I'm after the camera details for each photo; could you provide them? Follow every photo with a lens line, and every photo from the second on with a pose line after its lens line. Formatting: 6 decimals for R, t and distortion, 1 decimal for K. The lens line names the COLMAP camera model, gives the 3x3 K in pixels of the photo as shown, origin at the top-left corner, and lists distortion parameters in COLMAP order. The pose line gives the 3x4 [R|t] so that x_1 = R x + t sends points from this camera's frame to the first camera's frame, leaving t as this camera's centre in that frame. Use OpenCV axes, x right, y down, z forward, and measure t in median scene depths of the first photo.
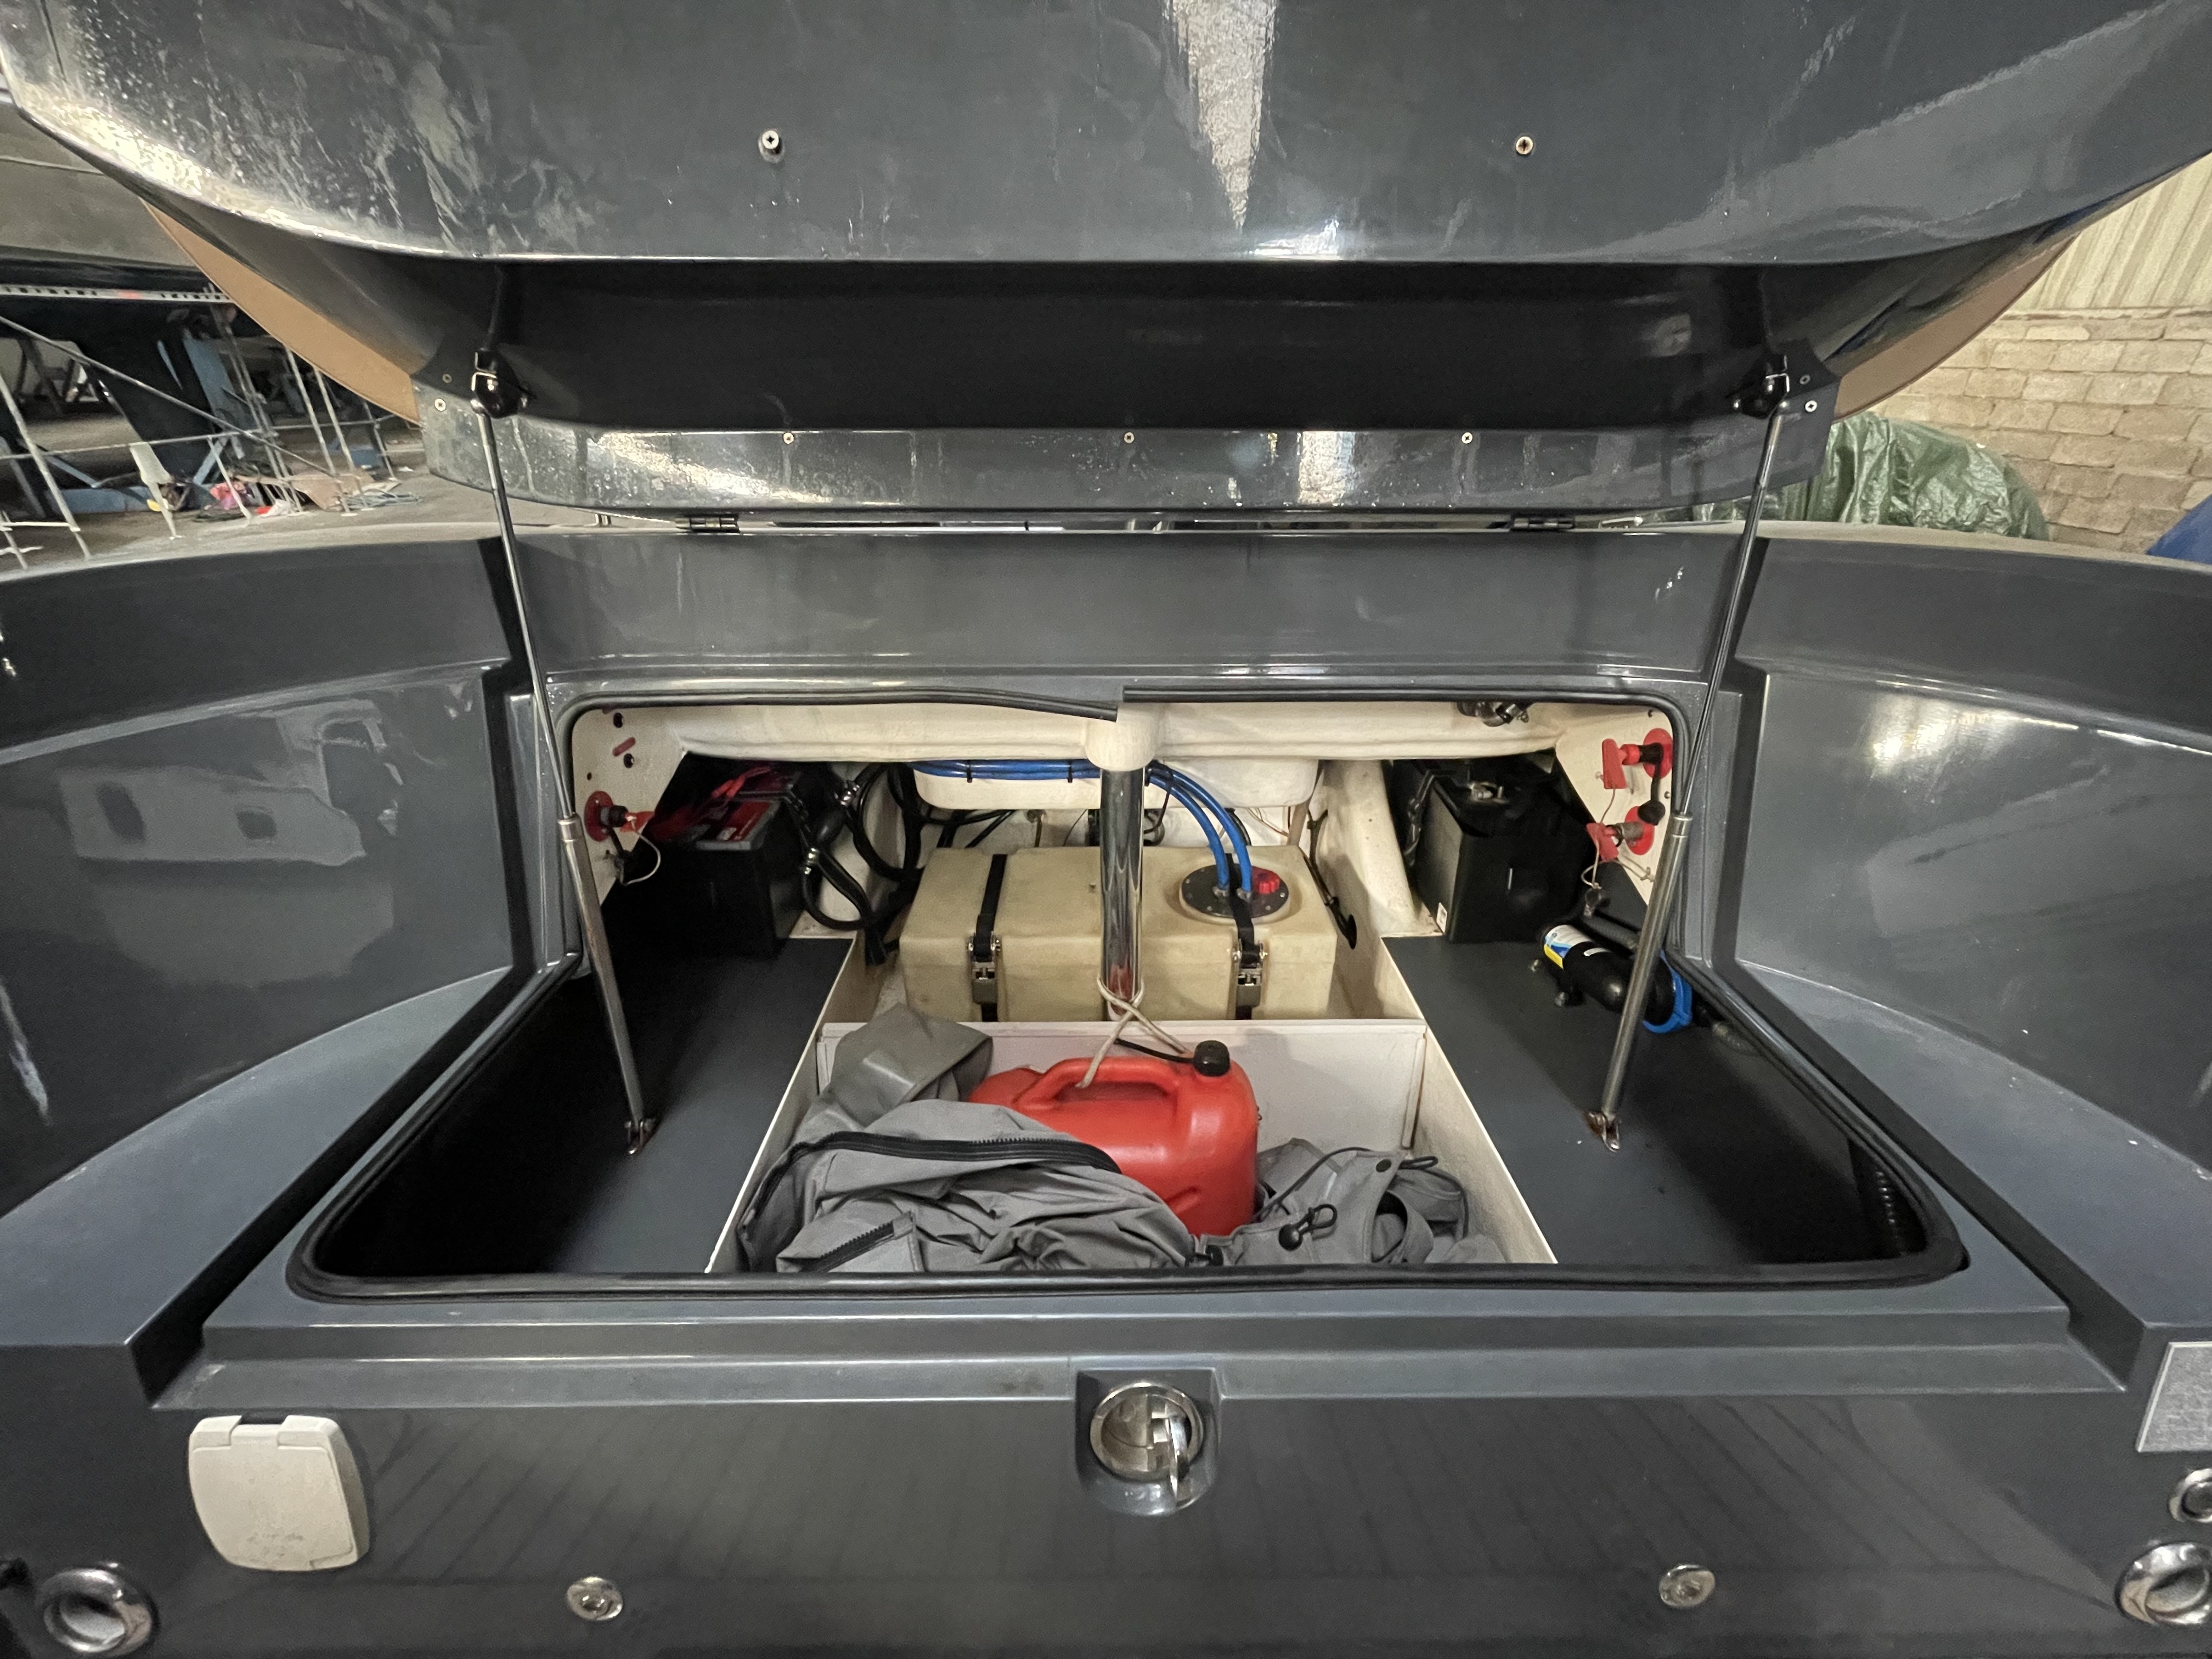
lens RADIAL K [[894.9, 0, 1118.1], [0, 894.9, 836.7], [0, 0, 1]] dist [-0.003578, -0.000306]
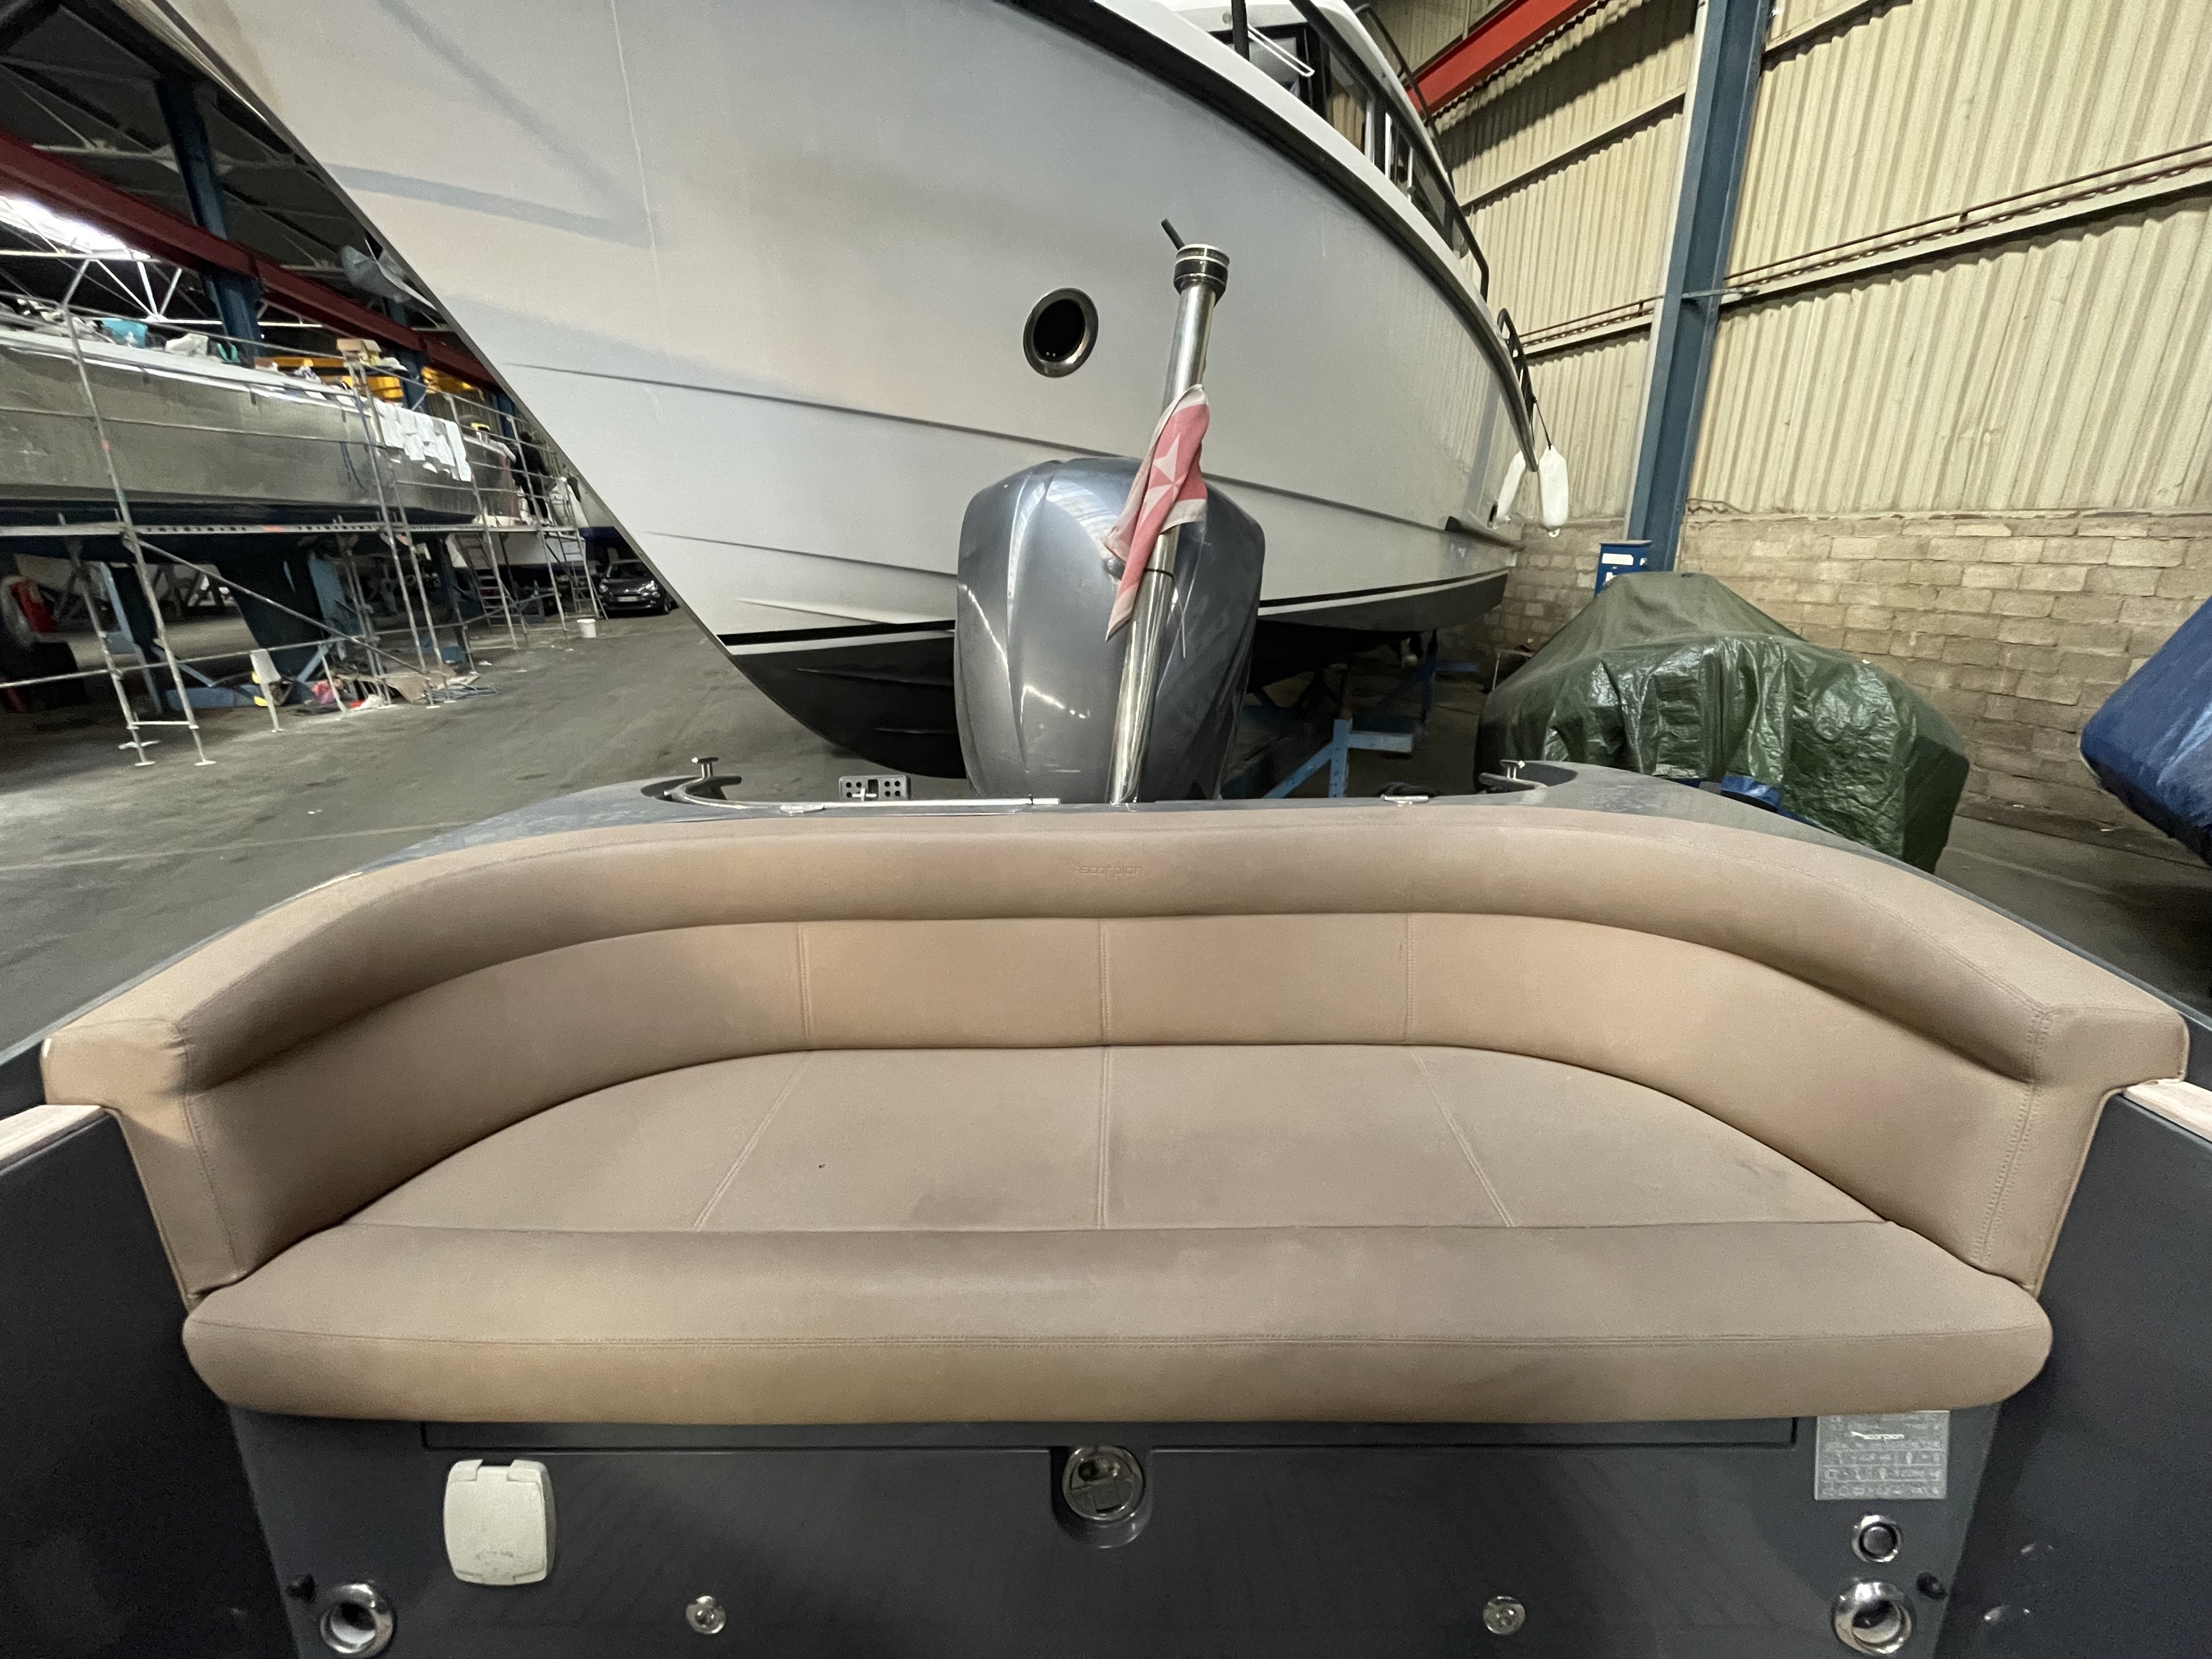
lens RADIAL K [[894.9, 0, 1109.1], [0, 894.9, 838.5], [0, 0, 1]] dist [-0.003578, -0.000306]
pose [[0.999247, -0.015437, -0.035610, 0.010061], [0.008987, 0.984590, -0.174645, -0.008015], [0.037757, 0.174193, 0.983987, -0.051850]]
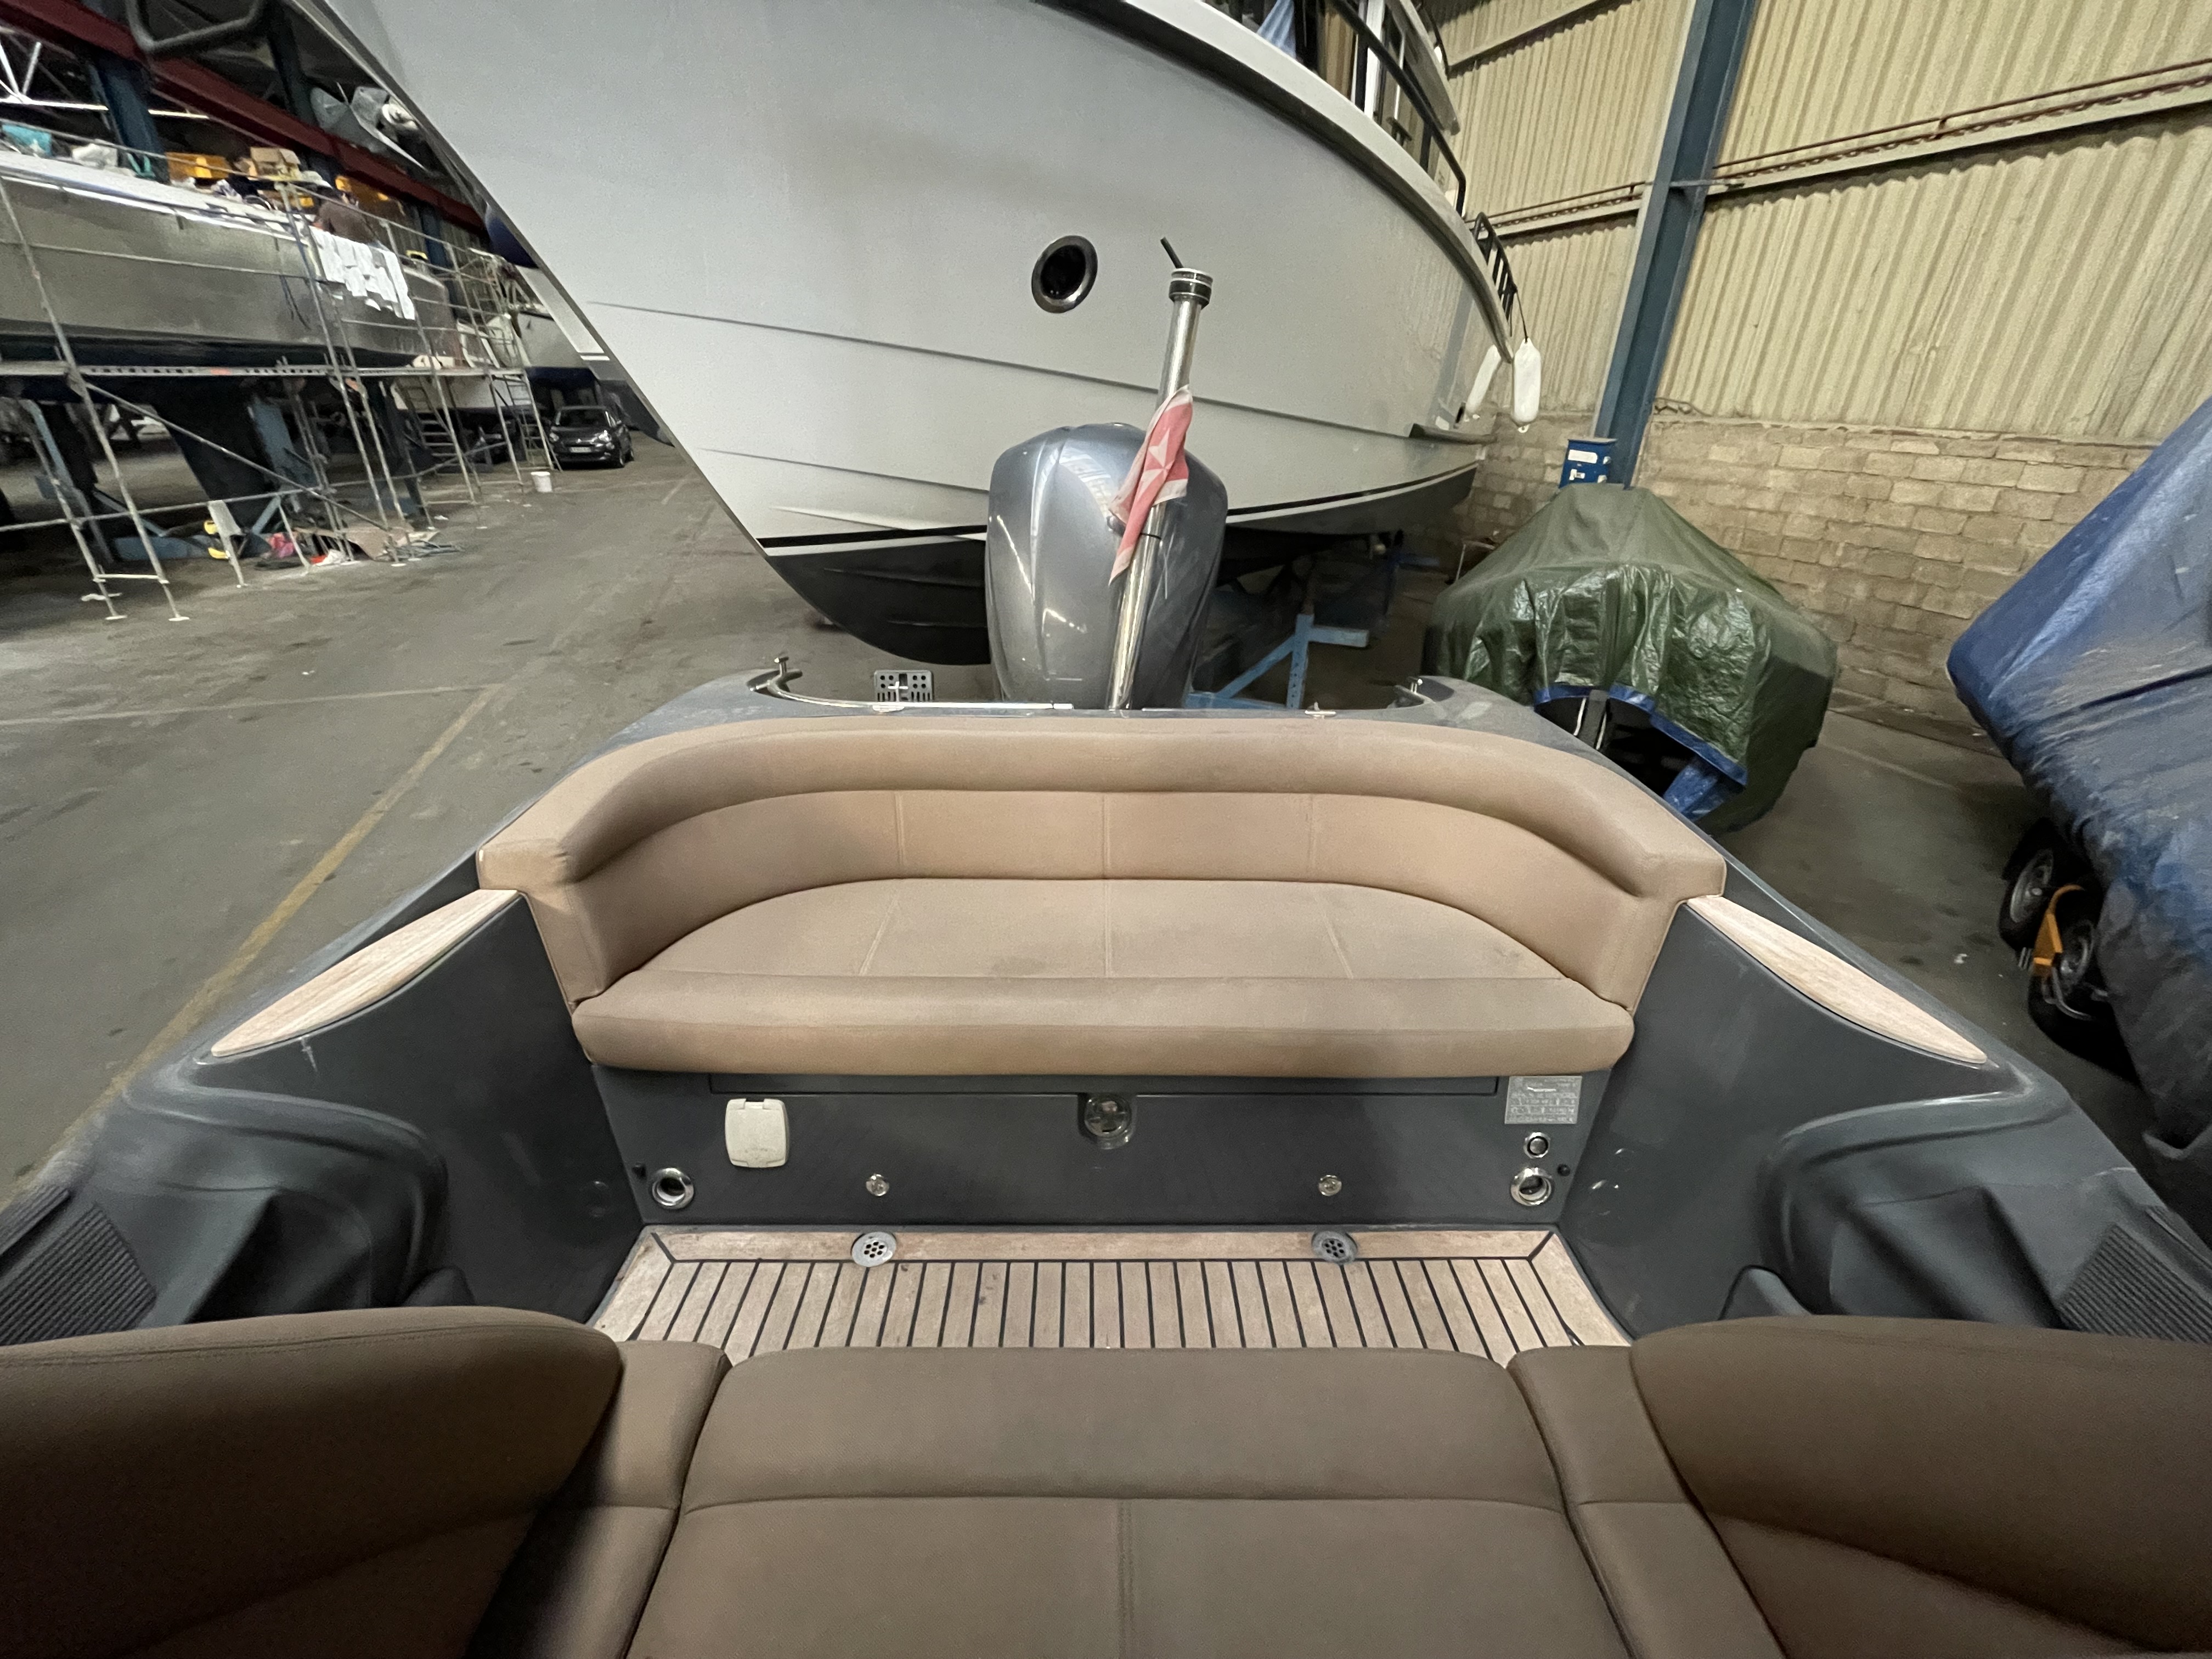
lens RADIAL K [[894.9, 0, 1088.0], [0, 894.9, 835.9], [0, 0, 1]] dist [-0.003578, -0.000306]
pose [[0.999725, 0.010960, -0.020731, 0.001722], [-0.011759, 0.999177, -0.038811, 0.000262], [0.020289, 0.039044, 0.999031, -0.142583]]
